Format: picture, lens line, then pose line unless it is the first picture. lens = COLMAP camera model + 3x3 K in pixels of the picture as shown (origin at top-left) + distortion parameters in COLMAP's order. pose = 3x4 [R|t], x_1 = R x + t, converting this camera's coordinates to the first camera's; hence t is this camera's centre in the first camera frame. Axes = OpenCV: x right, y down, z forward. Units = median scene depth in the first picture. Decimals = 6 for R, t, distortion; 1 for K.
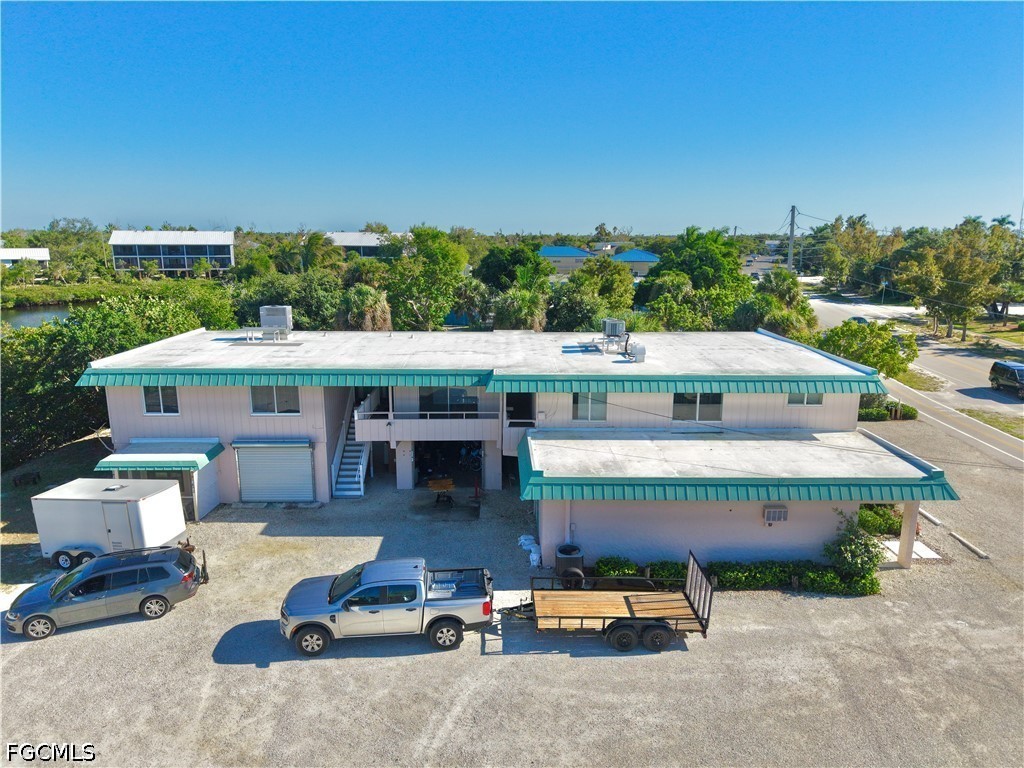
lens RADIAL K [[657.8, 0, 497.8], [0, 657.8, 382.7], [0, 0, 1]] dist [0.044933, -0.057317]
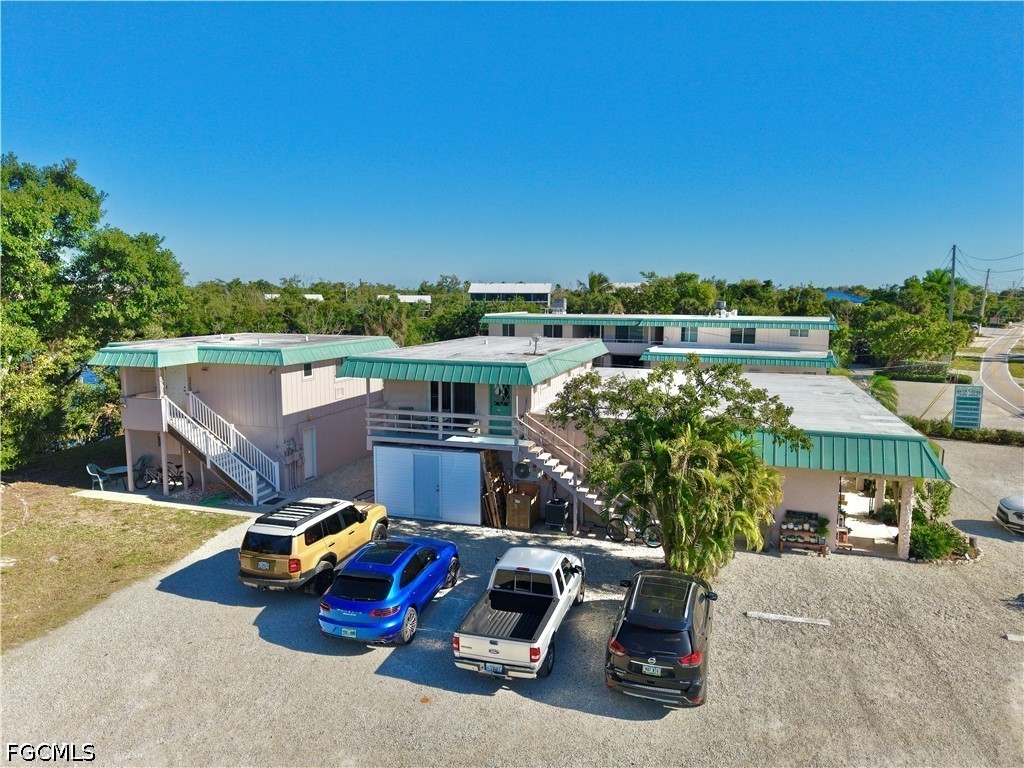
lens RADIAL K [[657.8, 0, 497.8], [0, 657.8, 382.7], [0, 0, 1]] dist [0.044933, -0.057317]
pose [[0.897459, 0.057727, -0.437304, 0.092912], [-0.096689, 0.993034, -0.067343, 0.069656], [0.430371, 0.102720, 0.896789, -0.206932]]
